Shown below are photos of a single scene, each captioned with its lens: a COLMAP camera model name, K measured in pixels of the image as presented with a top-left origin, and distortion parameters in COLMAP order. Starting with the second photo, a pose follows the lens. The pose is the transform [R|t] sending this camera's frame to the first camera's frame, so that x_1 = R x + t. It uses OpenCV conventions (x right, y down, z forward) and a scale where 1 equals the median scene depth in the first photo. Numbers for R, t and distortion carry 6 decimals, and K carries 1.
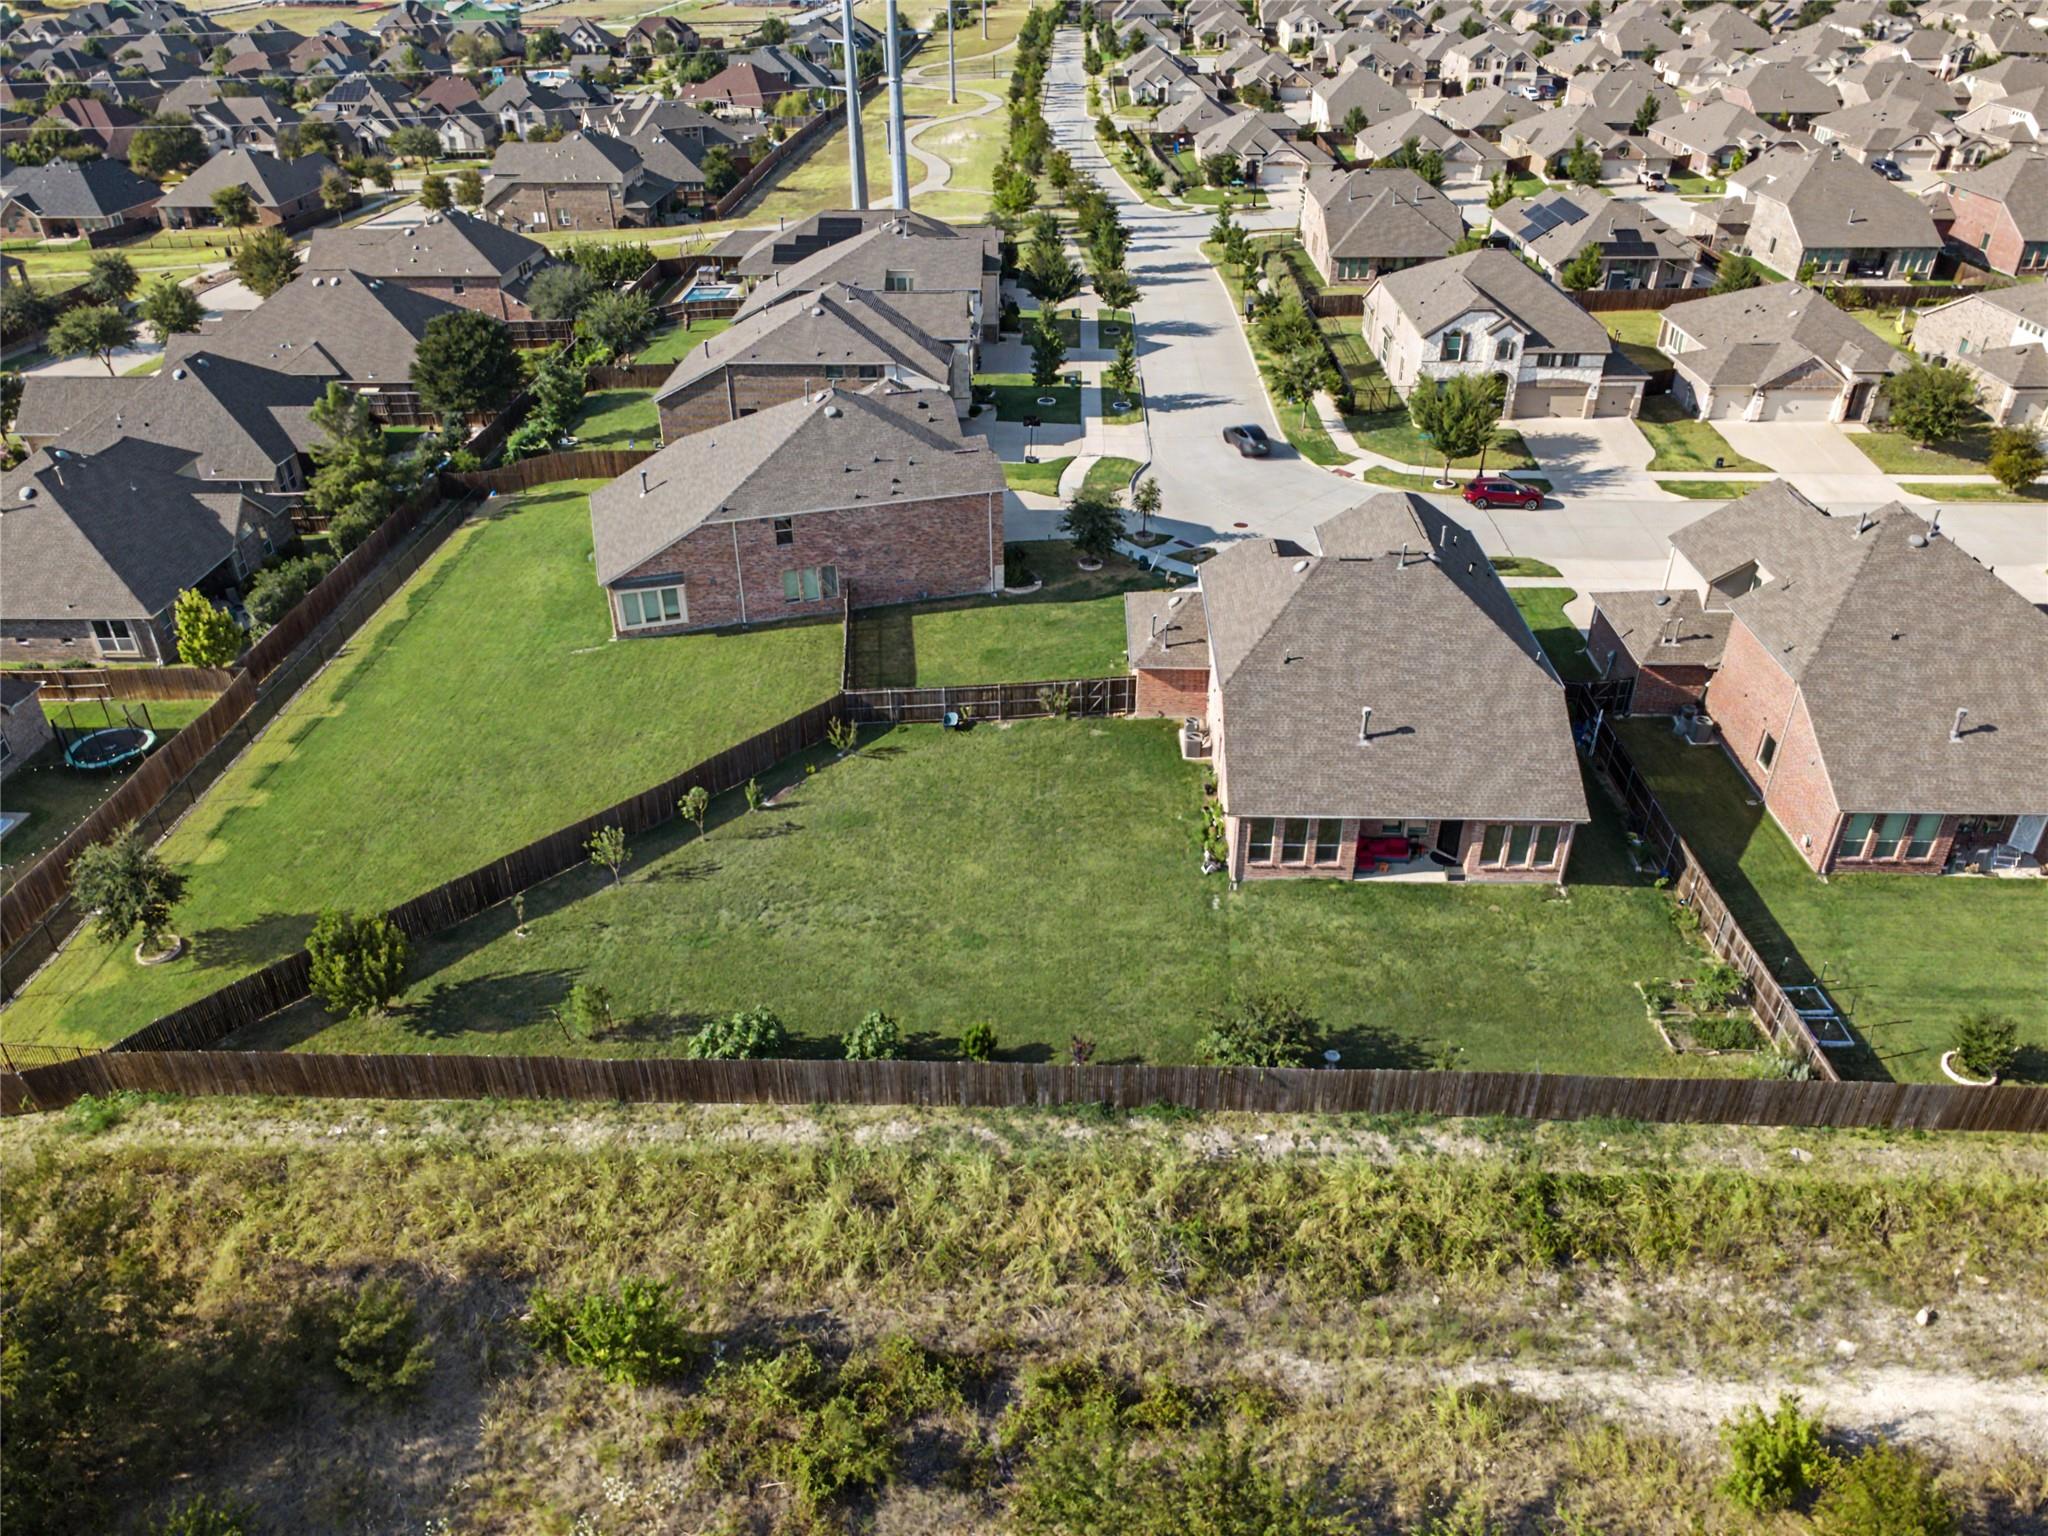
lens RADIAL K [[1459.5, 0, 1024.0], [0, 1459.5, 768.0], [0, 0, 1]] dist [0.003264, -0.000855]
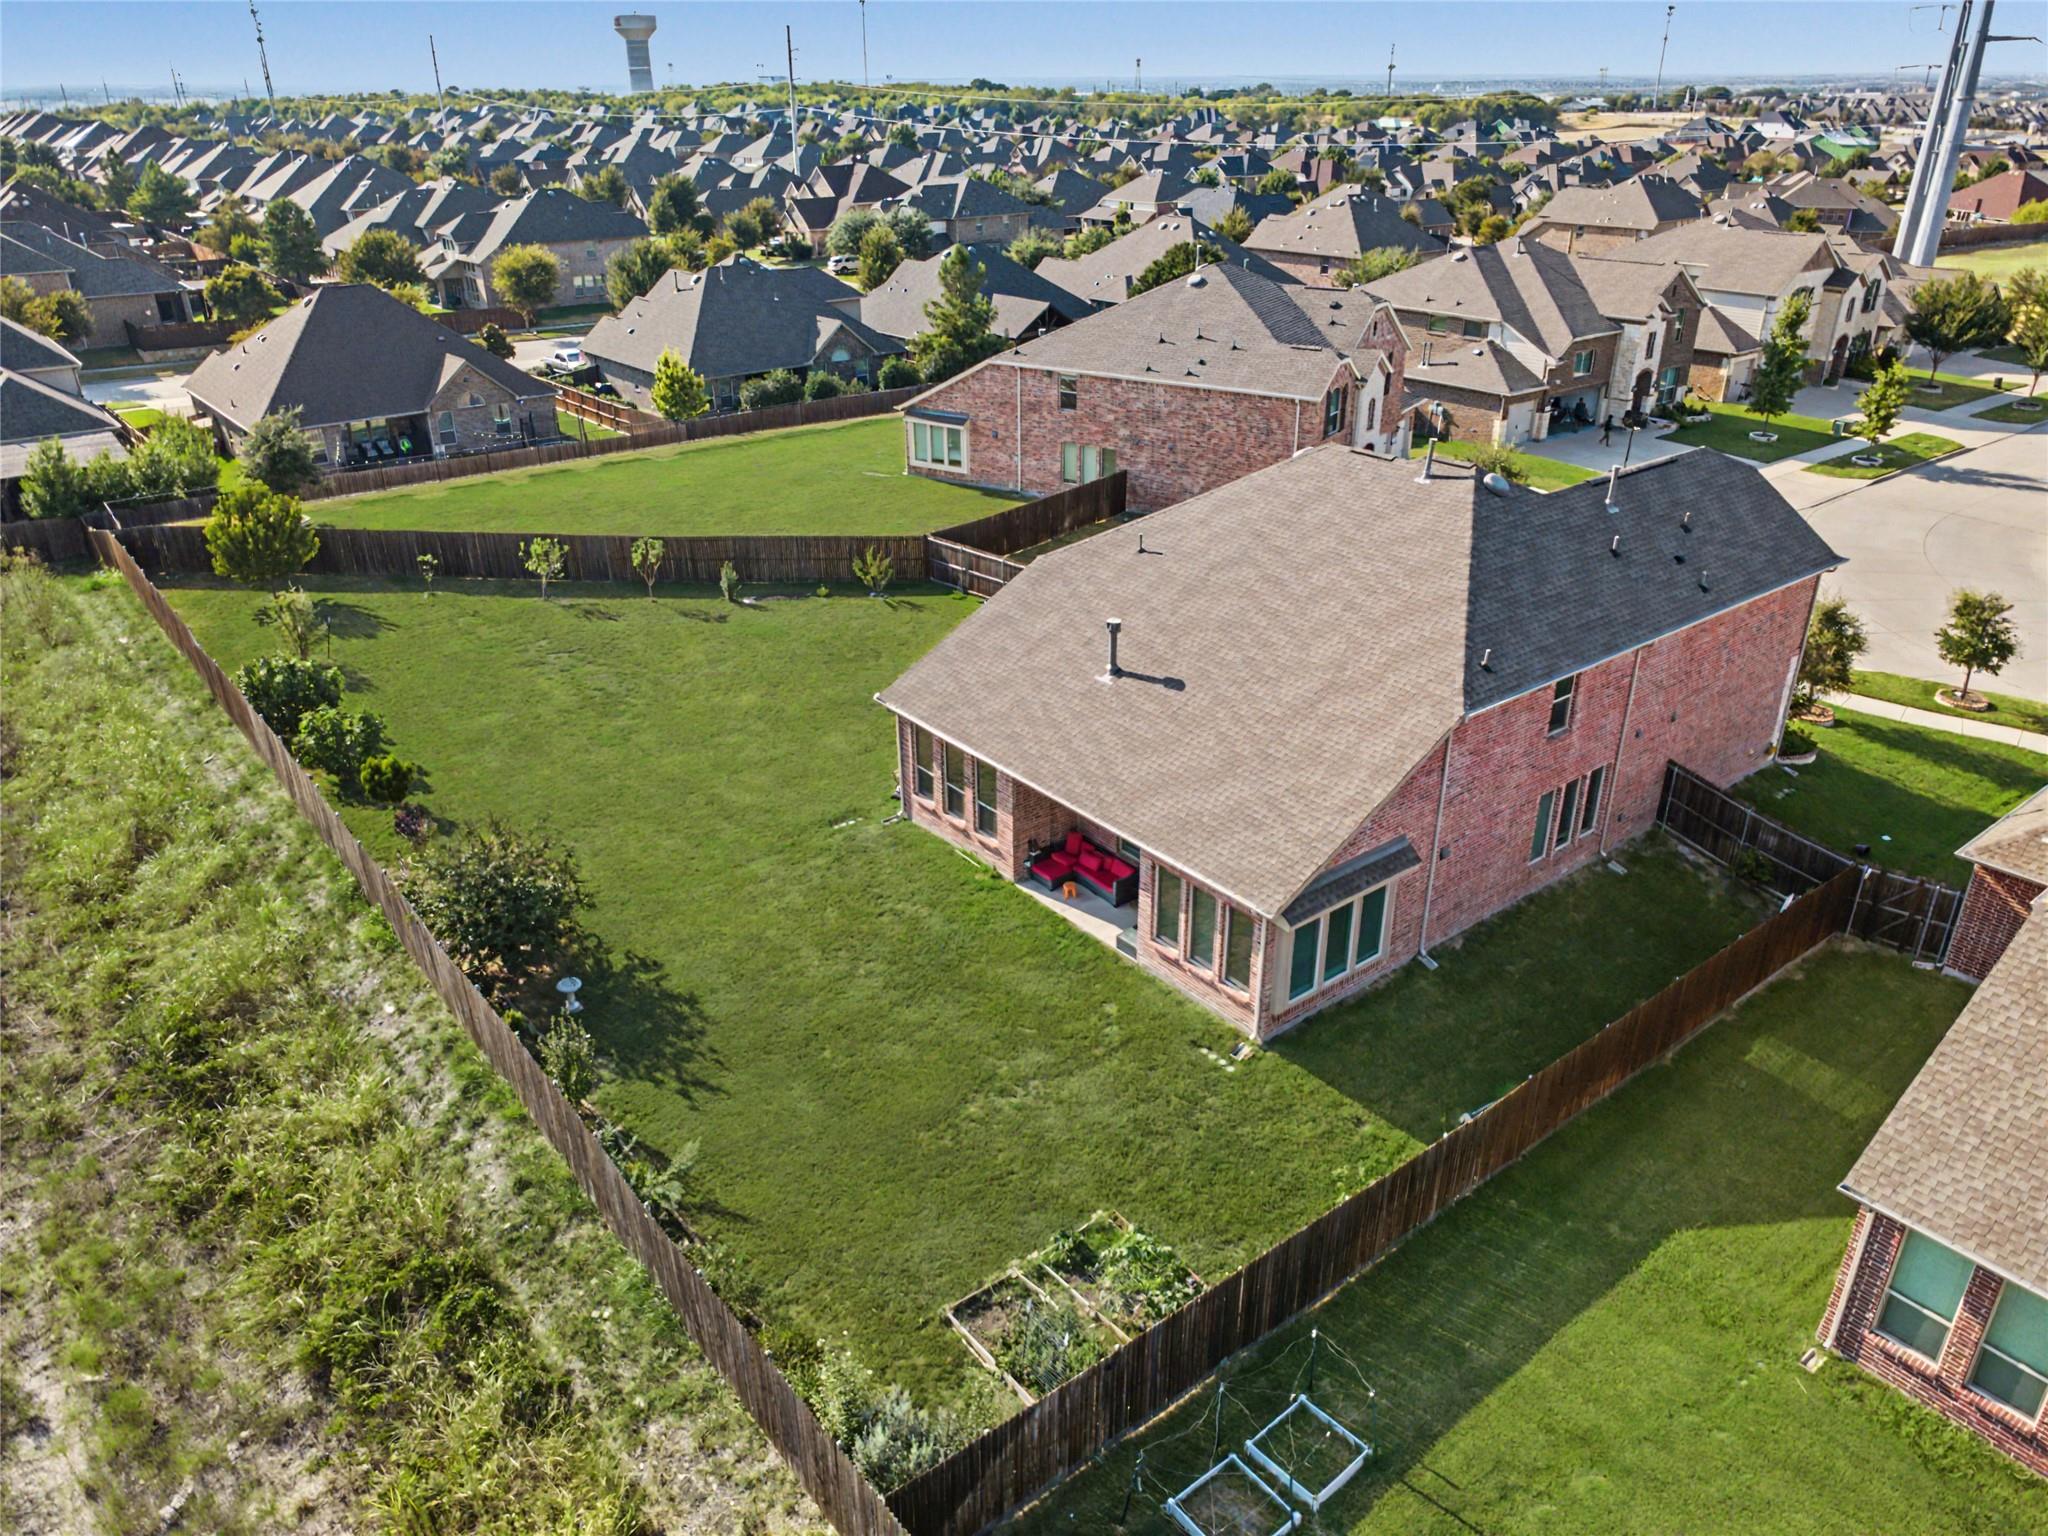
lens RADIAL K [[1459.5, 0, 1024.0], [0, 1459.5, 768.0], [0, 0, 1]] dist [0.003264, -0.000855]
pose [[0.641389, 0.331698, -0.691806, 0.489092], [-0.401221, 0.913596, 0.066058, -0.007376], [0.653943, 0.235198, 0.719055, 0.422873]]
